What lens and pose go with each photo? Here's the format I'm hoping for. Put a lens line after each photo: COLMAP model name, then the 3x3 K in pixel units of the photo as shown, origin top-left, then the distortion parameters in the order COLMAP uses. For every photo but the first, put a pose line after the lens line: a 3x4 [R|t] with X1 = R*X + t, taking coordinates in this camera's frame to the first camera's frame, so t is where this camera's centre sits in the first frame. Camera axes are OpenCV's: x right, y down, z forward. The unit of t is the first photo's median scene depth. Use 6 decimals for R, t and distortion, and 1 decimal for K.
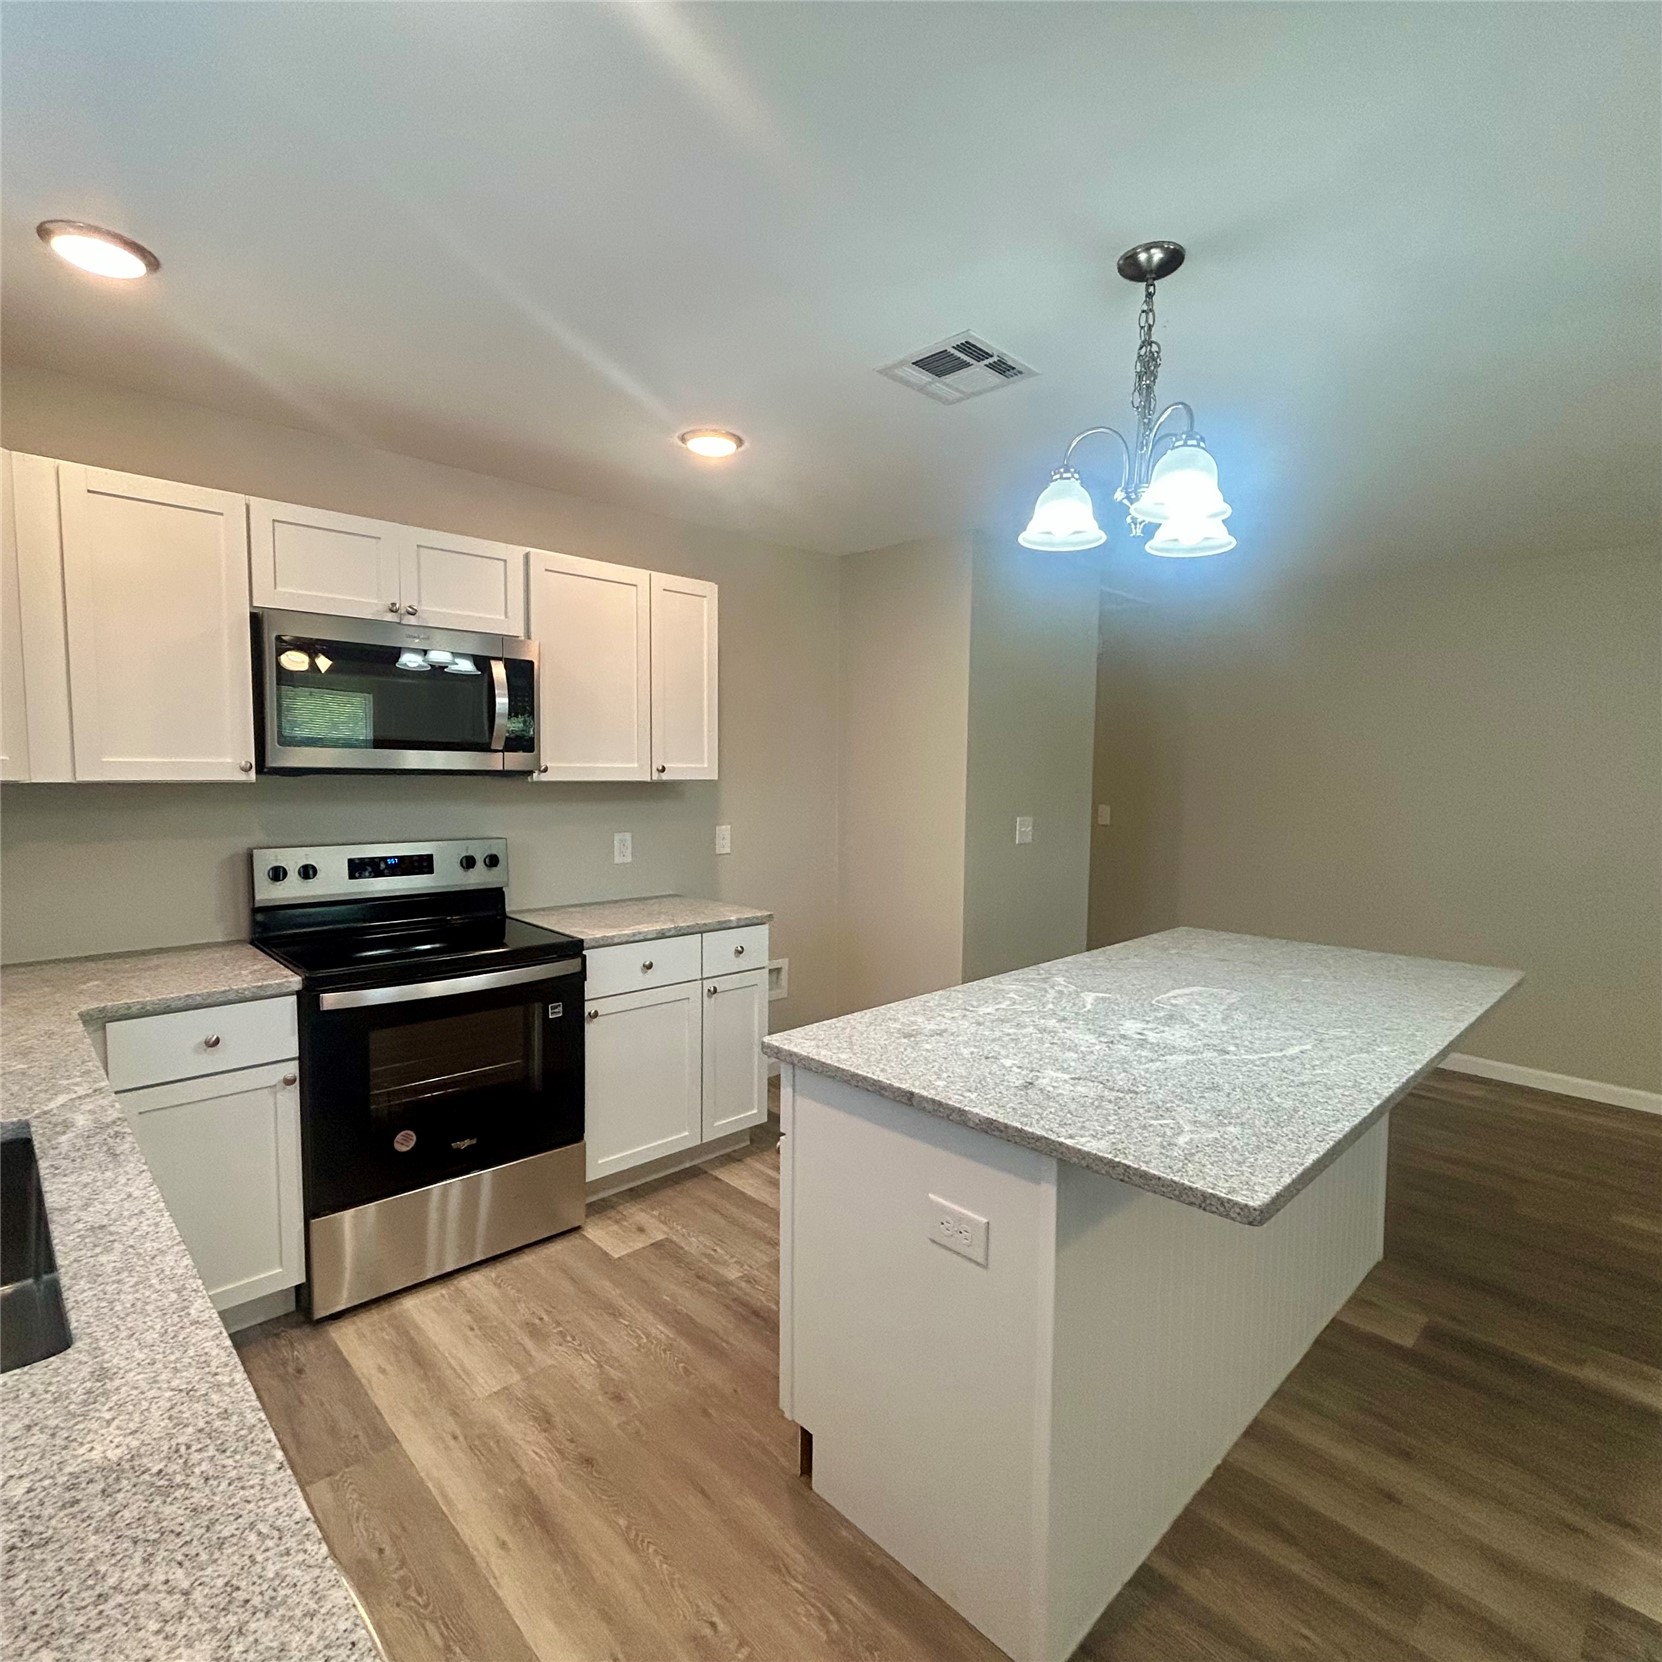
lens RADIAL K [[899.3, 0, 831.0], [0, 899.3, 831.0], [0, 0, 1]] dist [-0.006548, 0.007498]
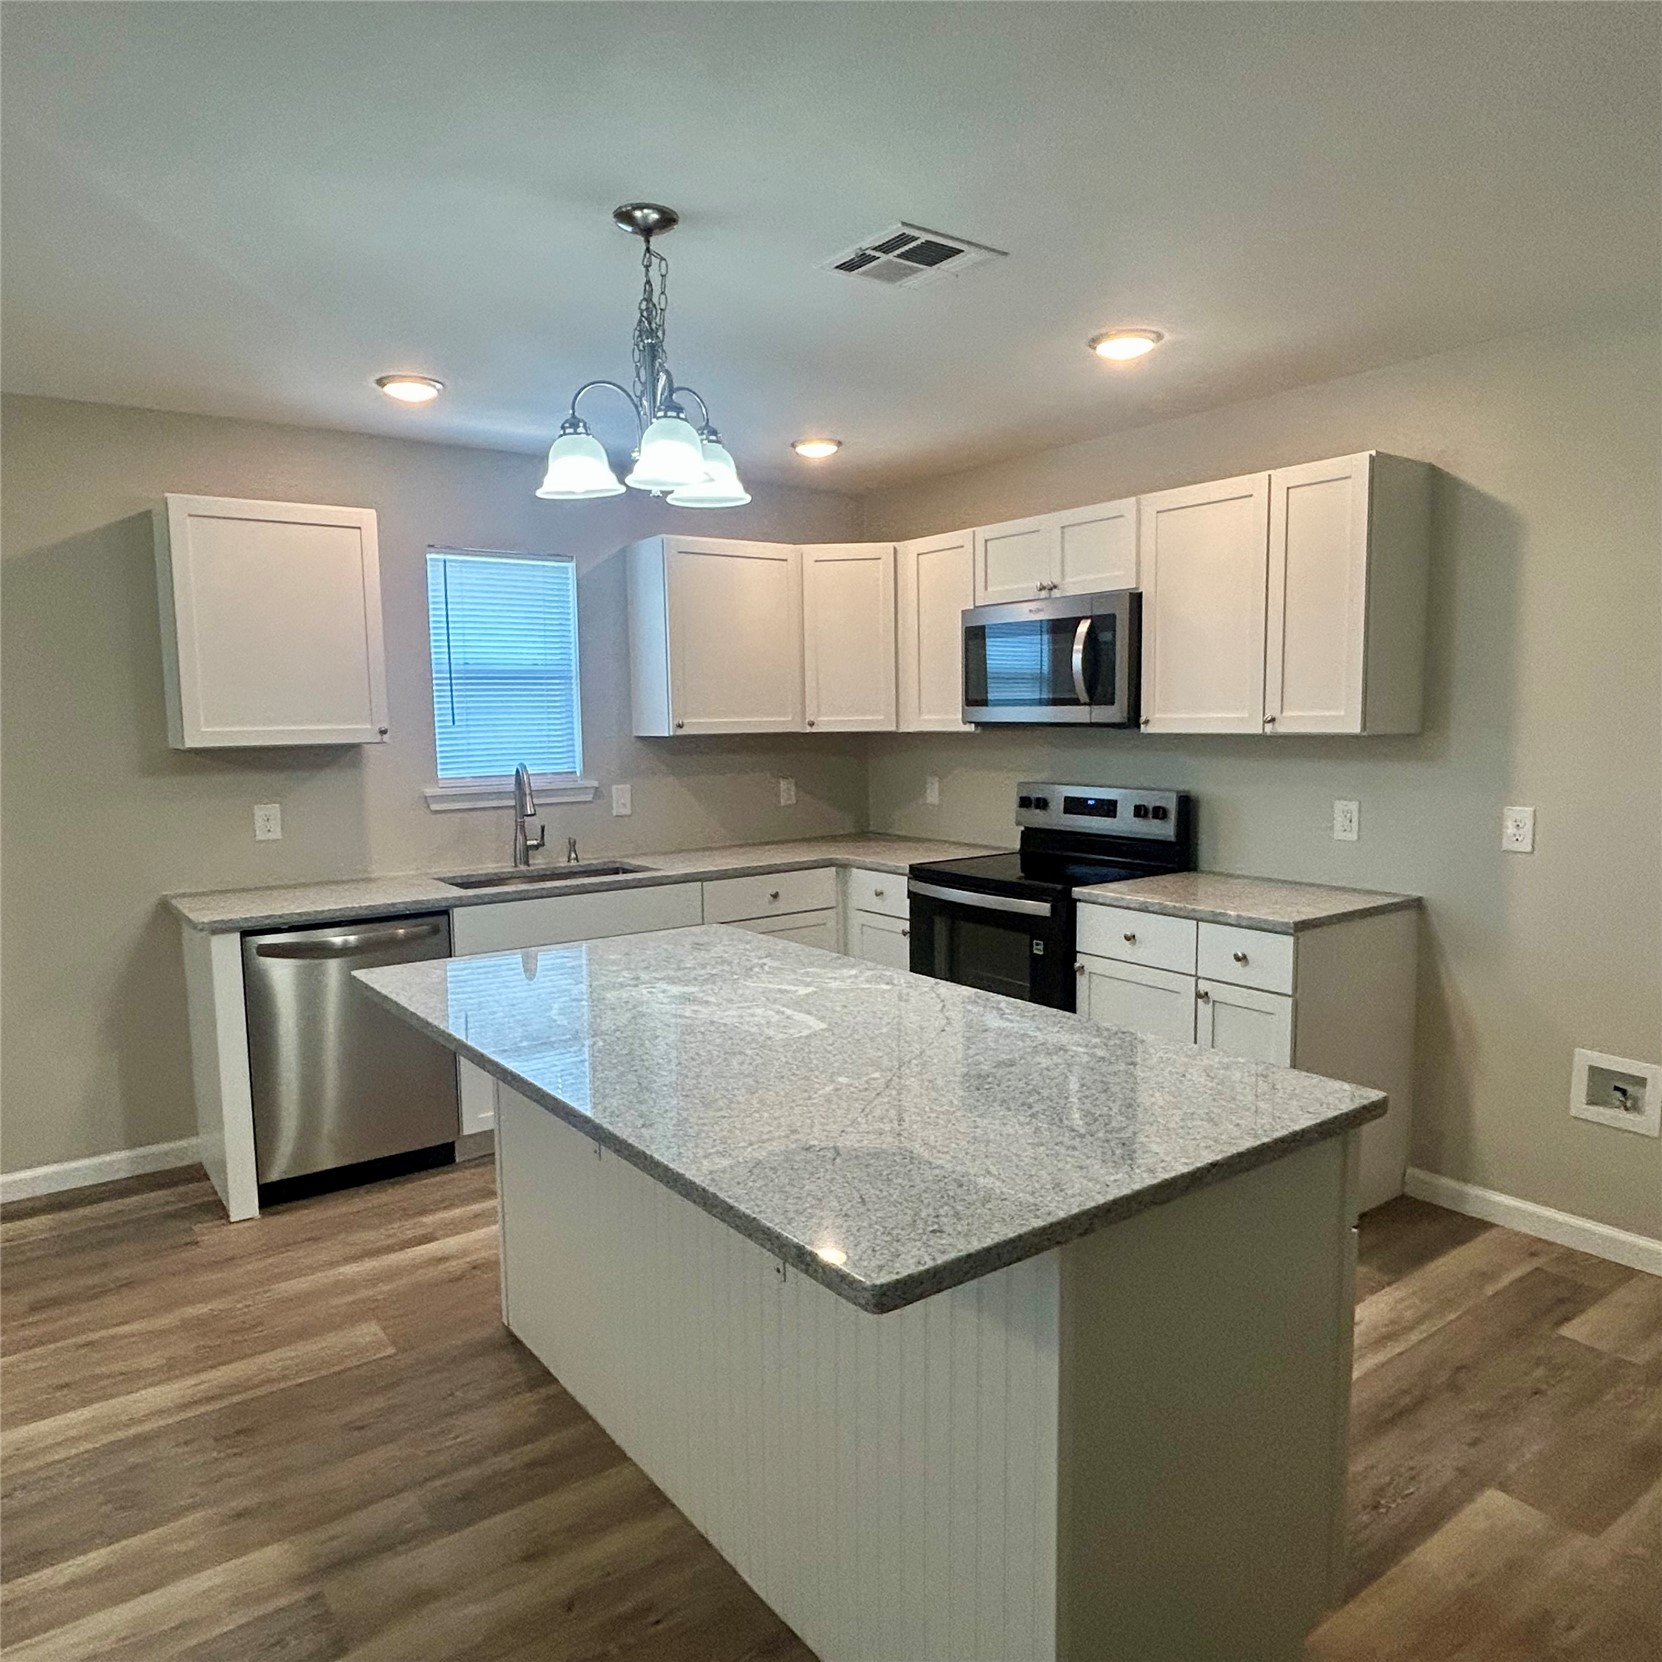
lens RADIAL K [[1186.4, 0, 837.0], [0, 1186.4, 838.7], [0, 0, 1]] dist [-0.006013, 0.009314]
pose [[-0.134384, 0.095489, -0.986318, 1.088029], [-0.057466, 0.992920, 0.103958, -0.061177], [0.989262, 0.070650, -0.127945, 0.918333]]
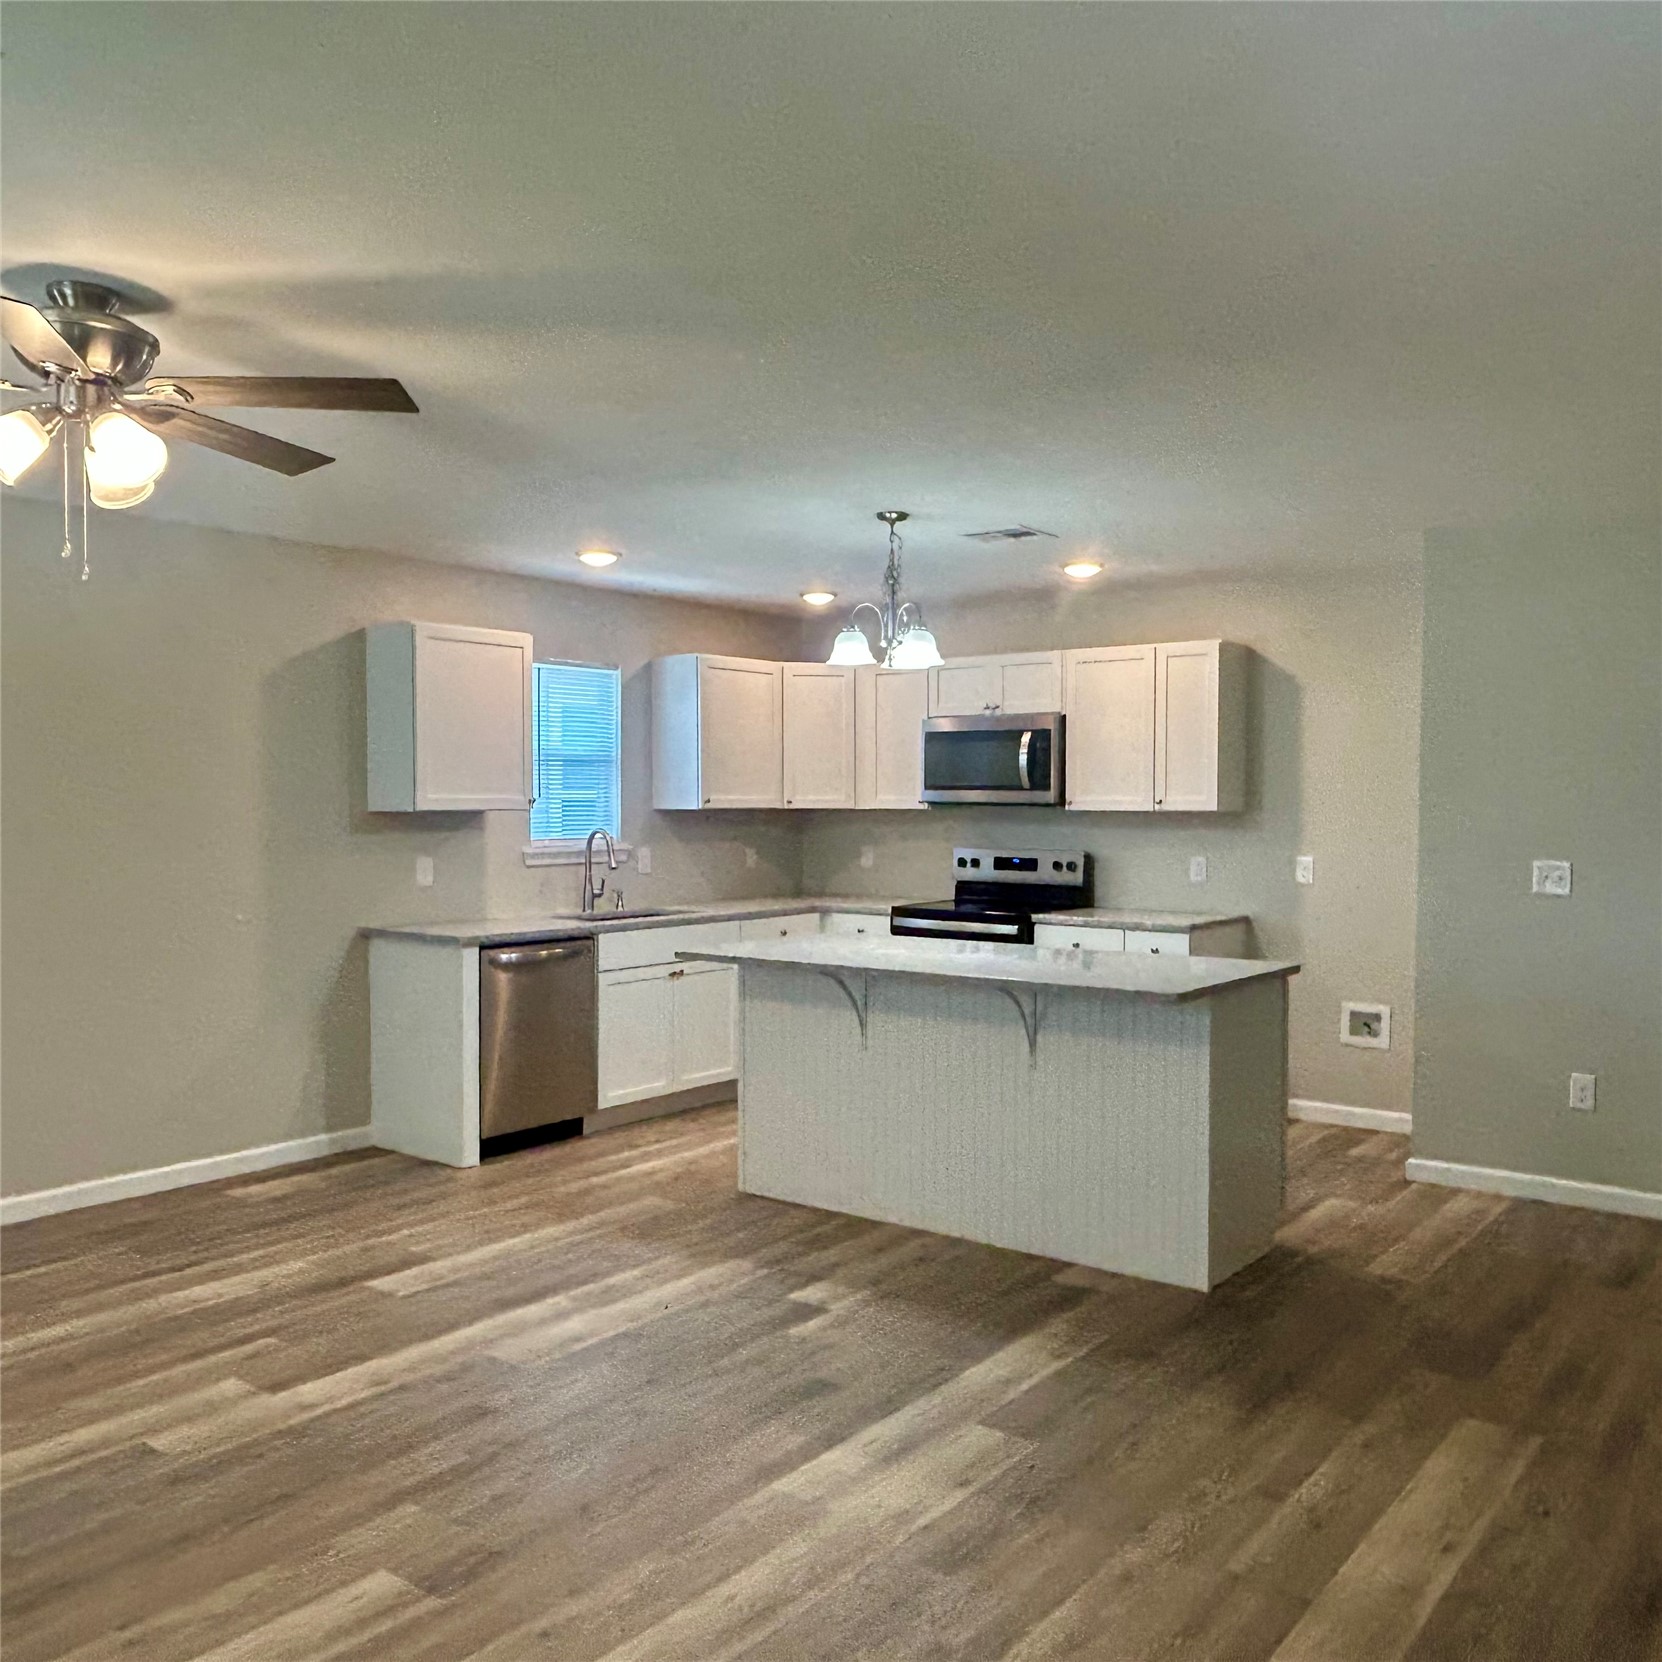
lens RADIAL K [[1461.4, 0, 833.6], [0, 1461.4, 834.3], [0, 0, 1]] dist [0.011244, -0.010867]
pose [[0.147554, 0.013865, -0.988957, 2.079950], [-0.070618, 0.997497, 0.003448, 0.000992], [0.986530, 0.069329, 0.148164, 0.319770]]
